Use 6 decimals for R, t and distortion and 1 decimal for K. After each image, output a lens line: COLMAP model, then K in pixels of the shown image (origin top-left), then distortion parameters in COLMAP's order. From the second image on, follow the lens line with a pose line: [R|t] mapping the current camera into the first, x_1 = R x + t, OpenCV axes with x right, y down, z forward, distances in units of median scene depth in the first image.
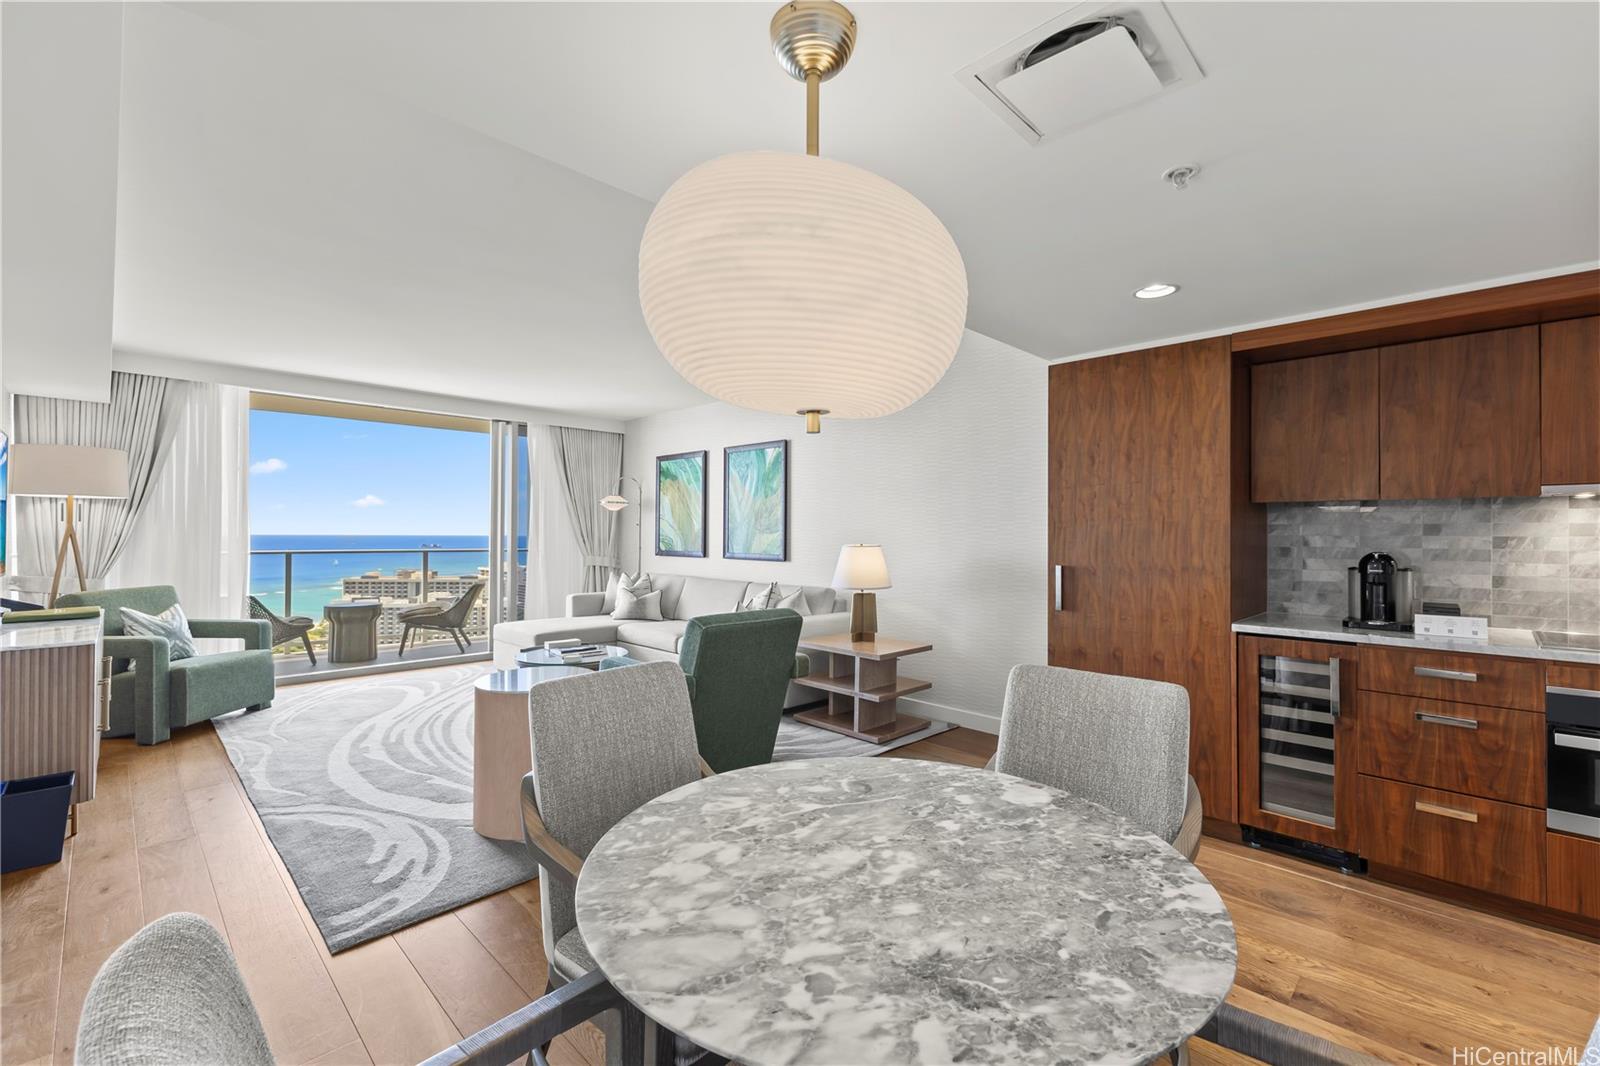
lens RADIAL K [[675.4, 0, 806.2], [0, 675.4, 532.3], [0, 0, 1]] dist [0.005483, -0.000790]
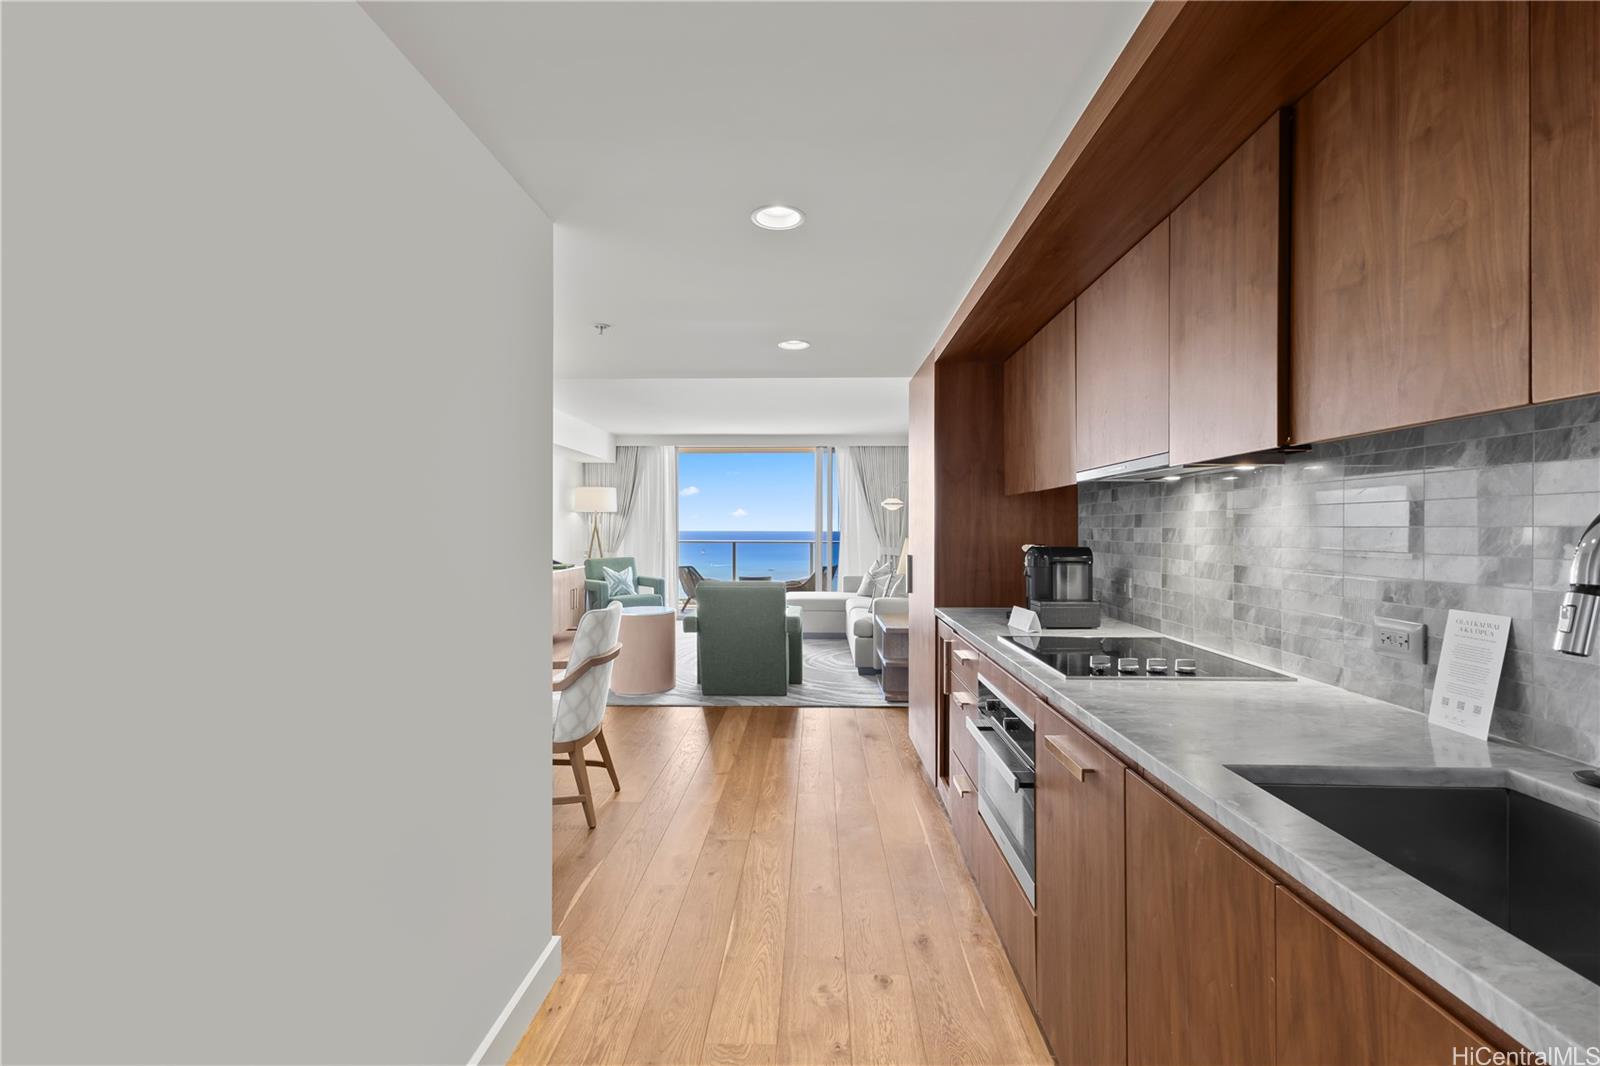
lens RADIAL K [[675.4, 0, 806.2], [0, 675.4, 532.3], [0, 0, 1]] dist [0.005483, -0.000790]
pose [[0.701757, -0.000006, -0.712416, 0.600809], [0.003538, 0.999988, 0.003477, 0.003175], [0.712407, -0.004961, 0.701749, 0.032521]]
